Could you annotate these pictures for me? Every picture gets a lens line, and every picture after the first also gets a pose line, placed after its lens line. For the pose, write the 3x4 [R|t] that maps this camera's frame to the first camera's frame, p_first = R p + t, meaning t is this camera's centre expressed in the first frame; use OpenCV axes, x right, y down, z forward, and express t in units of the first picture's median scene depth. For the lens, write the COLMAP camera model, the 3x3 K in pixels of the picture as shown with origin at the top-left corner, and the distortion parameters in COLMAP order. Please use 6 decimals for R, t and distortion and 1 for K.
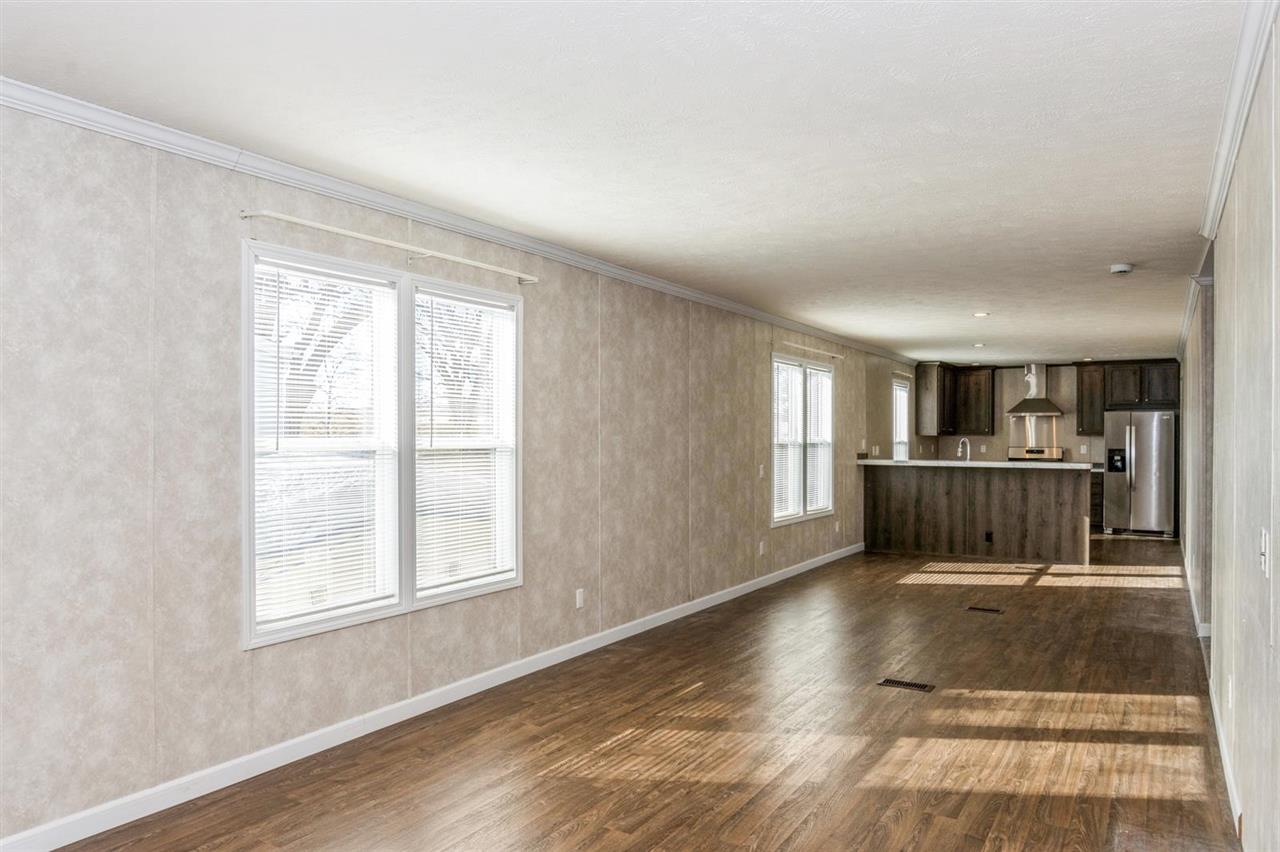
lens RADIAL K [[863.7, 0, 636.5], [0, 863.7, 449.2], [0, 0, 1]] dist [-0.022757, 0.000060]
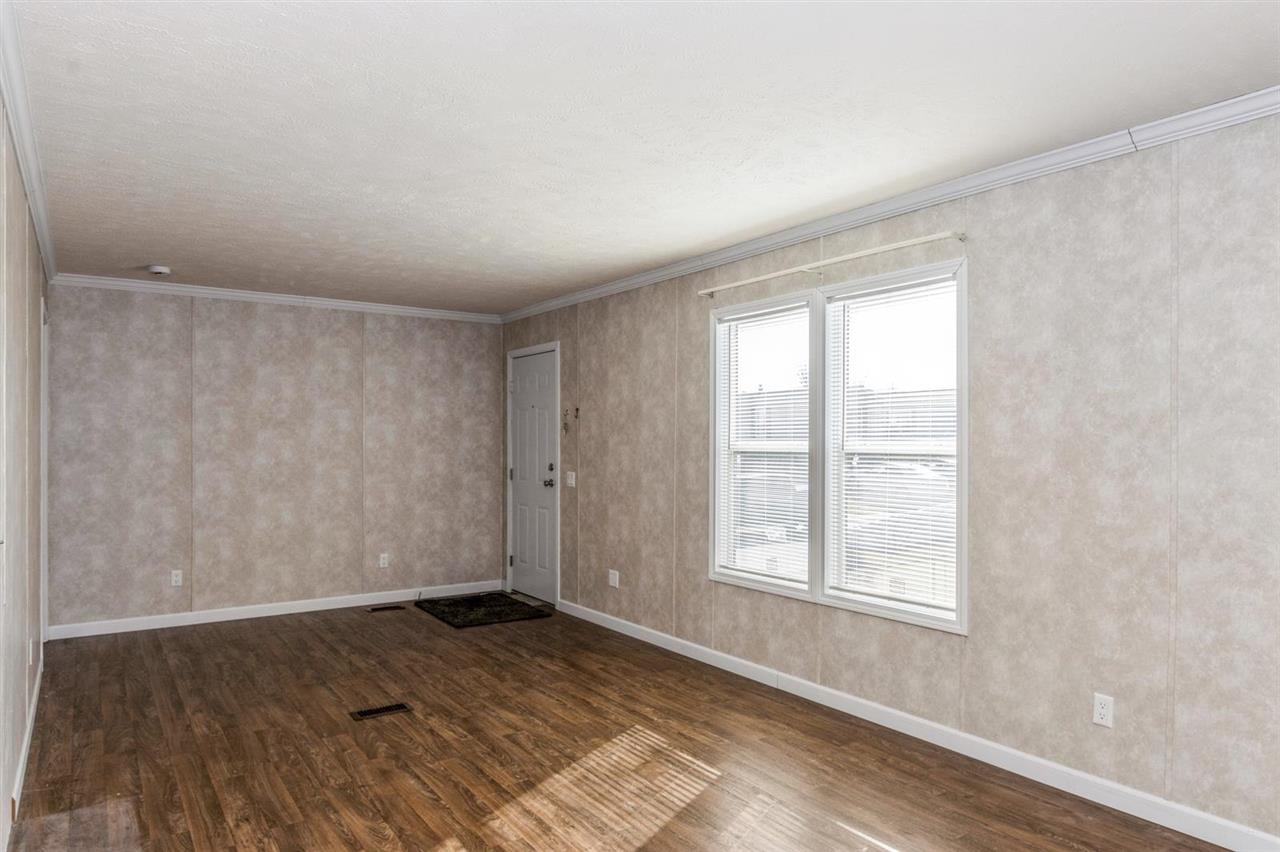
lens RADIAL K [[809.3, 0, 638.5], [0, 809.3, 444.3], [0, 0, 1]] dist [-0.008910, -0.000823]
pose [[-0.410767, 0.002094, -0.911738, 0.303677], [-0.016721, 0.999812, 0.009830, -0.006217], [0.911587, 0.019283, -0.410655, 0.491179]]
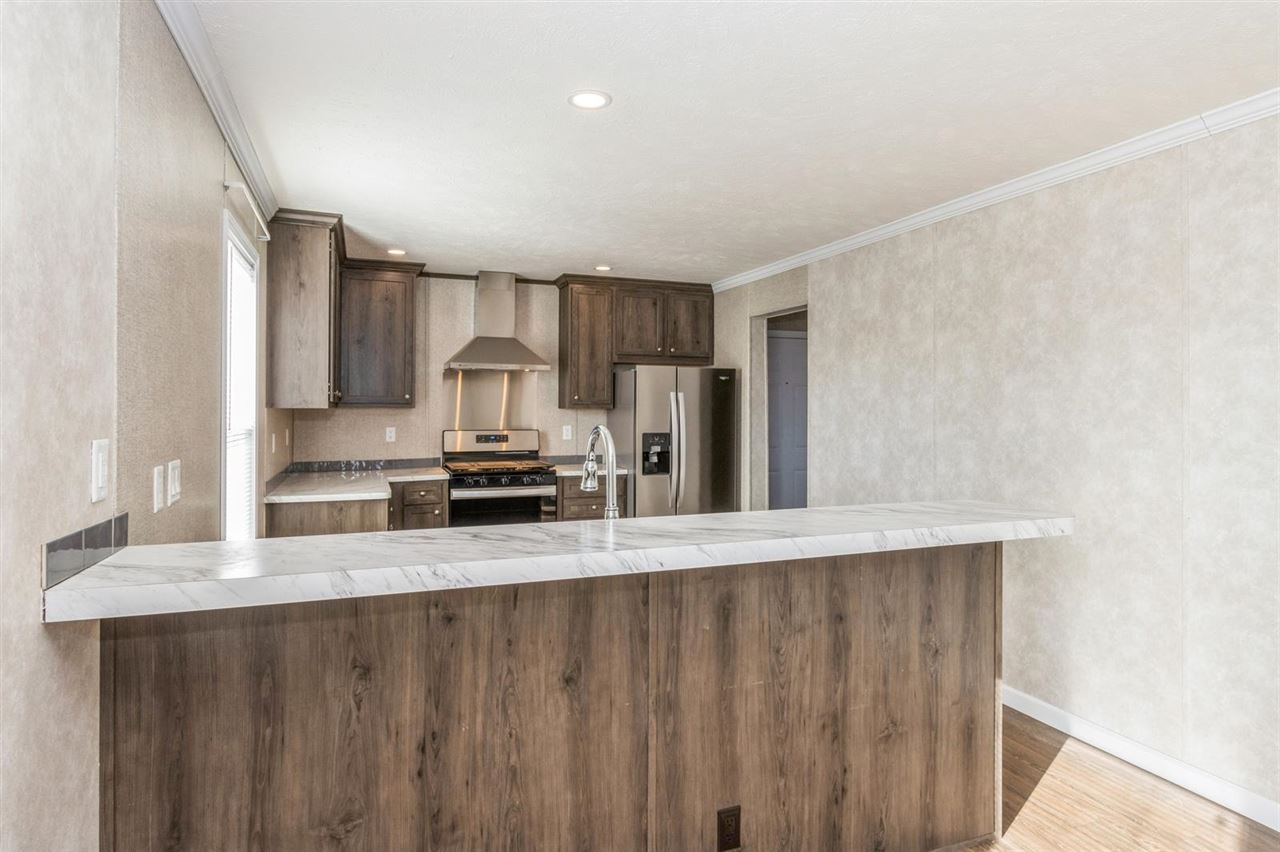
lens RADIAL K [[700.5, 0, 640.5], [0, 700.5, 396.5], [0, 0, 1]] dist [-0.003570, -0.000839]
pose [[0.601882, 0.014166, 0.798459, 0.222764], [0.007842, 0.999690, -0.023648, -0.015527], [-0.798546, 0.020495, 0.601585, 0.851160]]
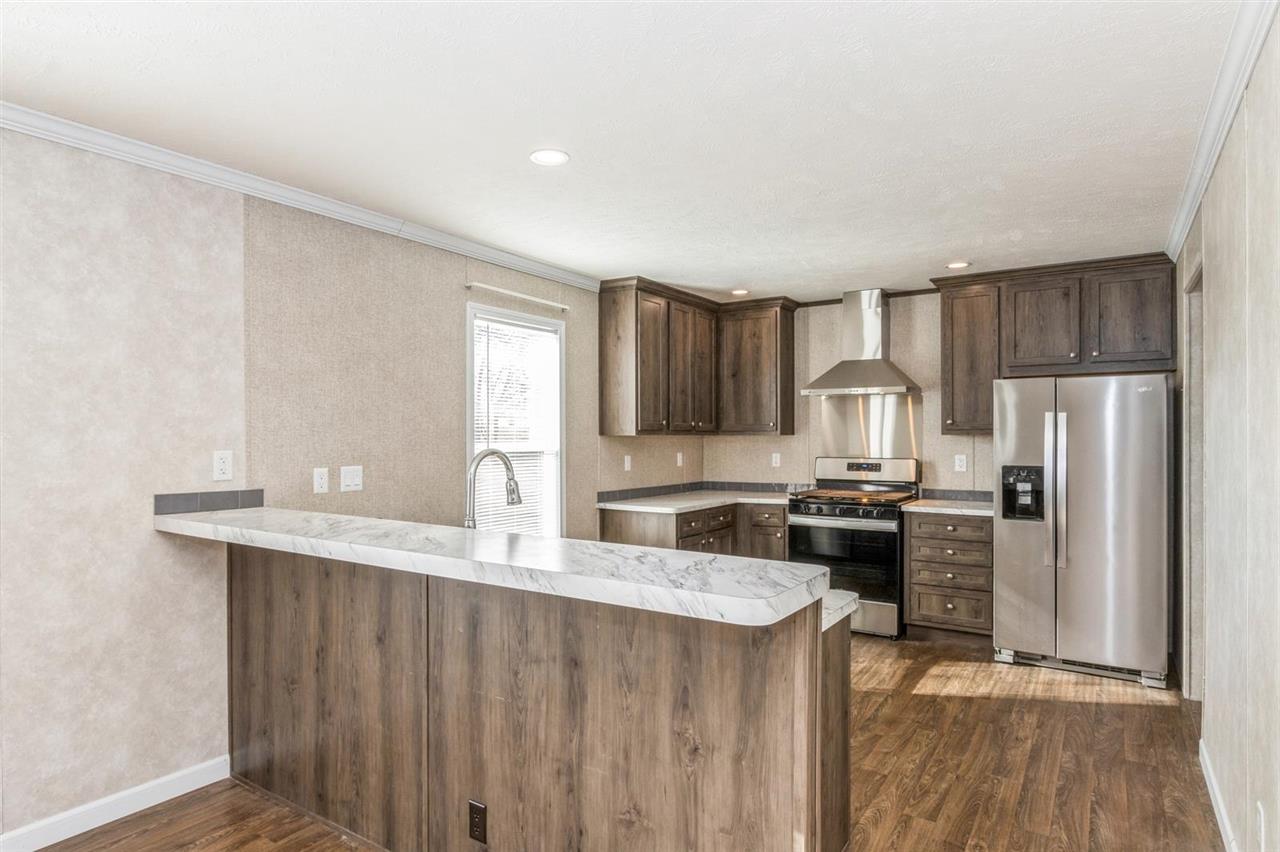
lens RADIAL K [[711.2, 0, 640.4], [0, 711.2, 435.0], [0, 0, 1]] dist [-0.003260, -0.000932]
pose [[0.999405, -0.002665, -0.034375, 0.442884], [0.002176, 0.999896, -0.014244, -0.013045], [0.034409, 0.014161, 0.999307, 0.741432]]
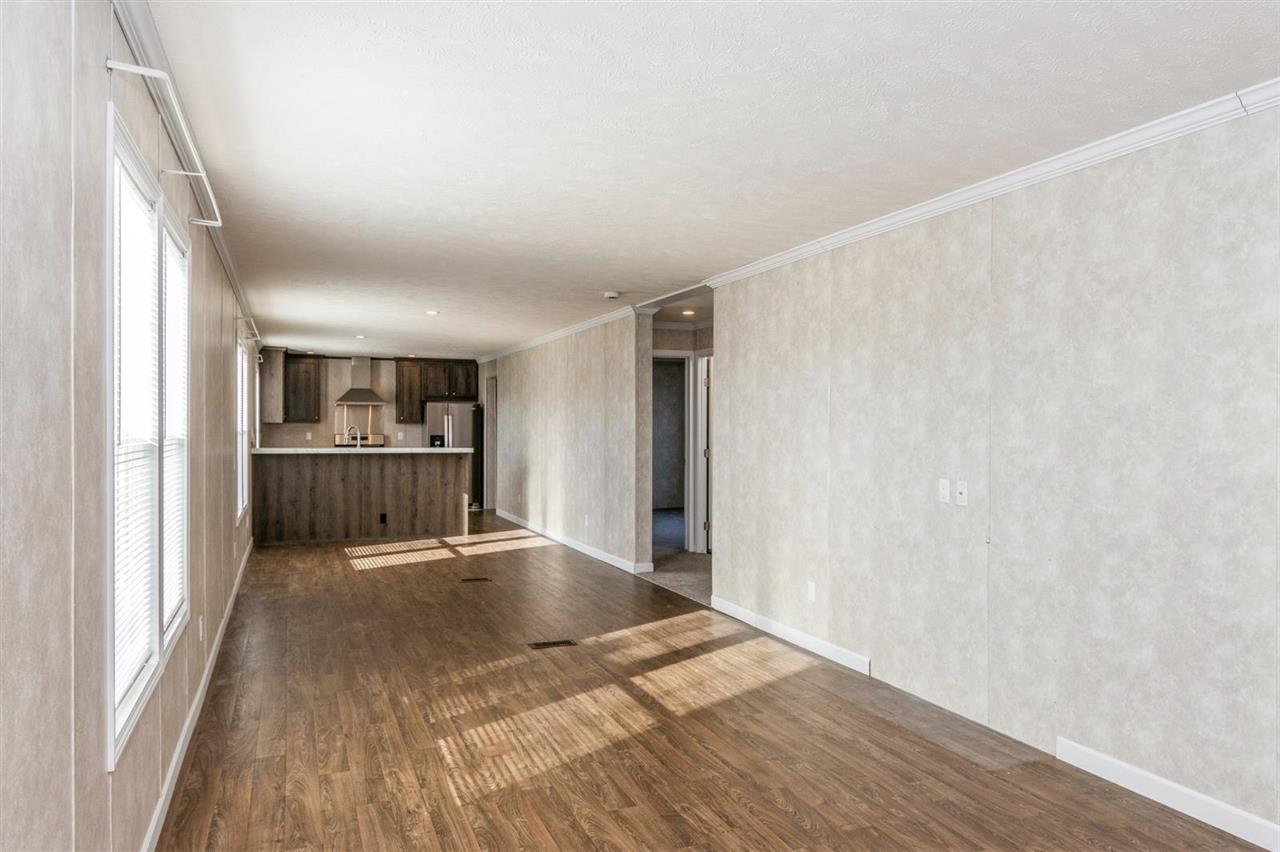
lens RADIAL K [[860.4, 0, 640.0], [0, 860.4, 426.0], [0, 0, 1]] dist [0.010970, 0.001412]
pose [[0.592876, 0.000576, 0.805294, -0.245194], [0.009060, 0.999932, -0.007385, -0.001774], [-0.805243, 0.011675, 0.592830, 0.106847]]
